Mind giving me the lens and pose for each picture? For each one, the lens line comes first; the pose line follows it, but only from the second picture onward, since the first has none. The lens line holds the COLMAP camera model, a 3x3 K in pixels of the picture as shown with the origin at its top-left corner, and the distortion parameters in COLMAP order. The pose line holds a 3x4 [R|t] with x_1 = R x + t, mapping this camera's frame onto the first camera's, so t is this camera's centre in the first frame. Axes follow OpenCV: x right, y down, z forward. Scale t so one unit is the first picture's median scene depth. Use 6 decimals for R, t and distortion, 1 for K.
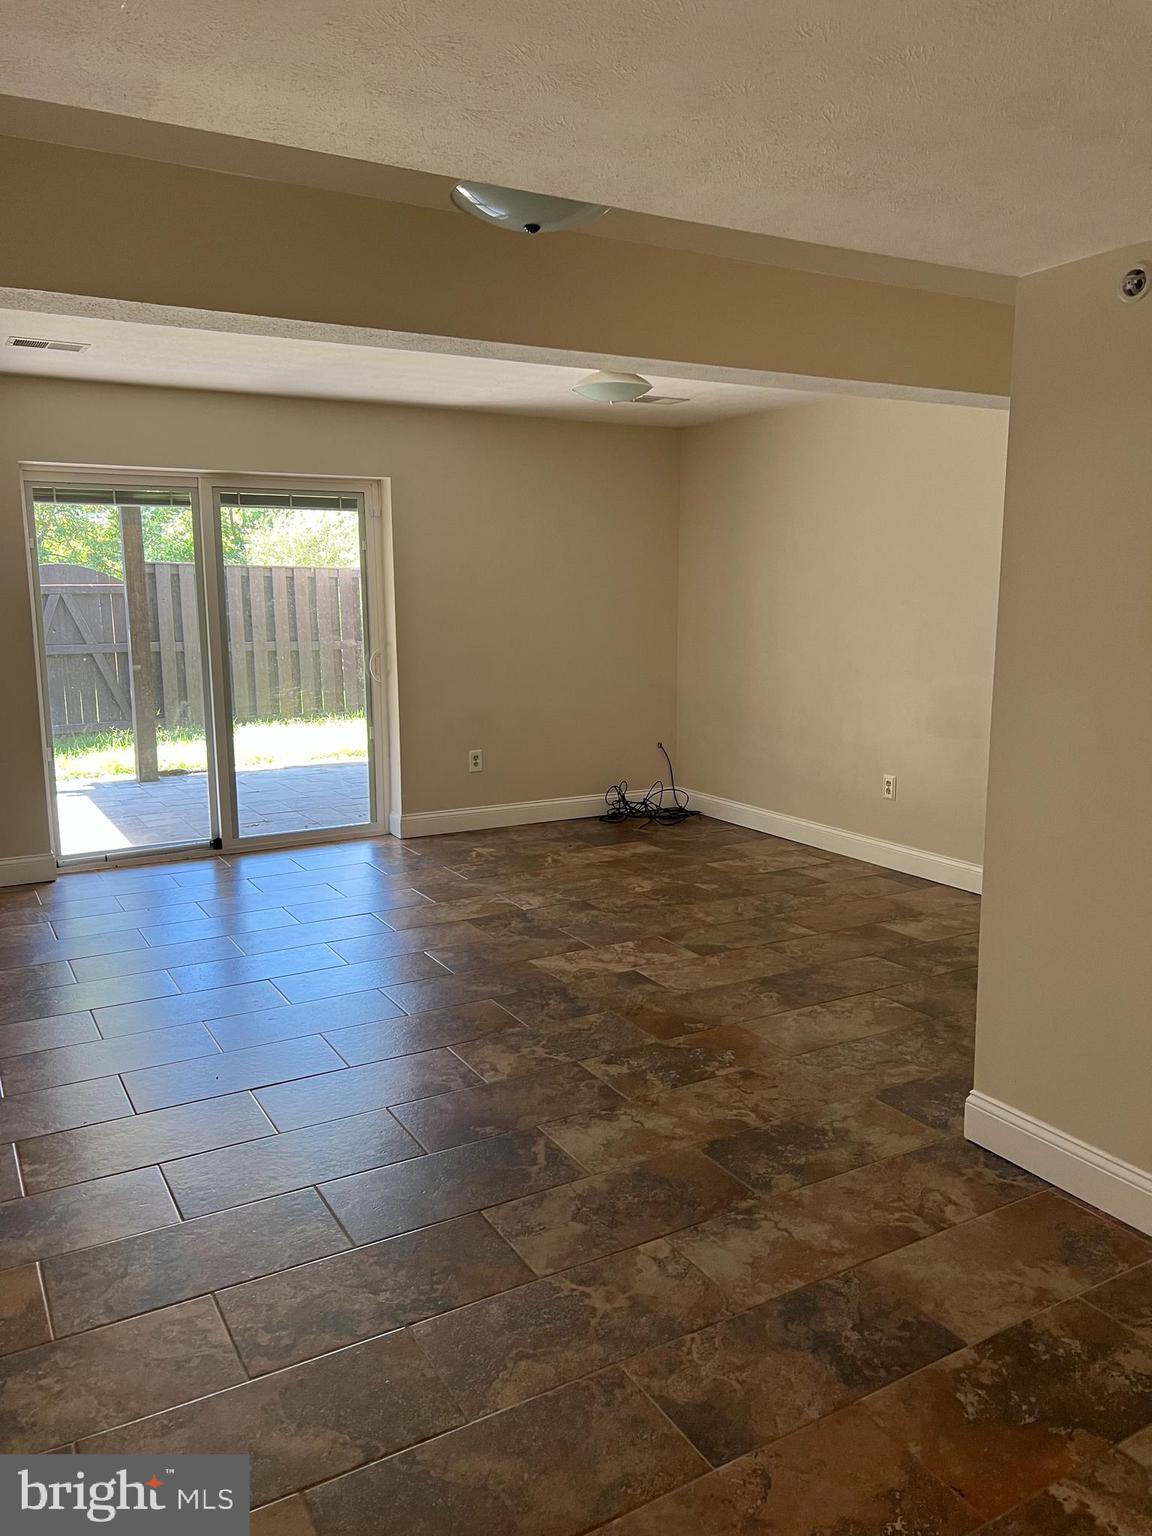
lens RADIAL K [[1149.4, 0, 585.0], [0, 1149.4, 772.6], [0, 0, 1]] dist [0.051944, -0.070002]
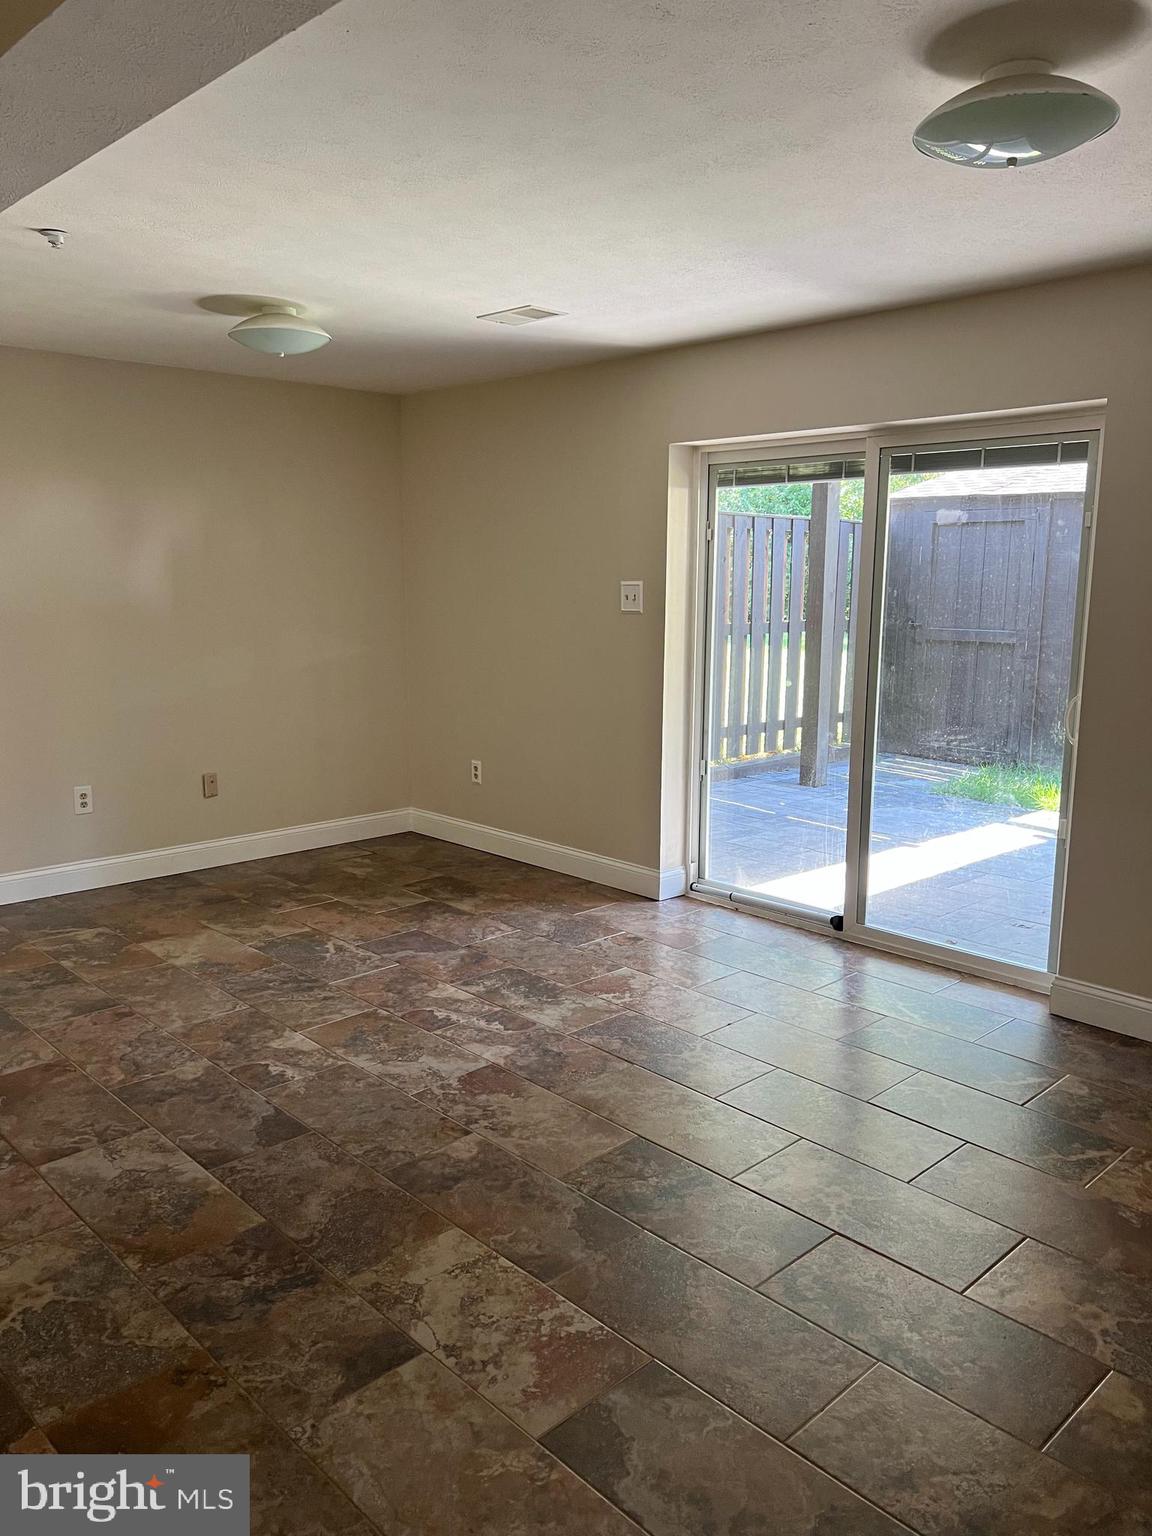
lens RADIAL K [[1149.4, 0, 574.0], [0, 1149.4, 767.0], [0, 0, 1]] dist [0.051944, -0.070002]
pose [[0.230356, 0.168292, -0.958444, 0.435985], [-0.168673, 0.976928, 0.130998, -0.135360], [0.958377, 0.131487, 0.253427, 0.782348]]
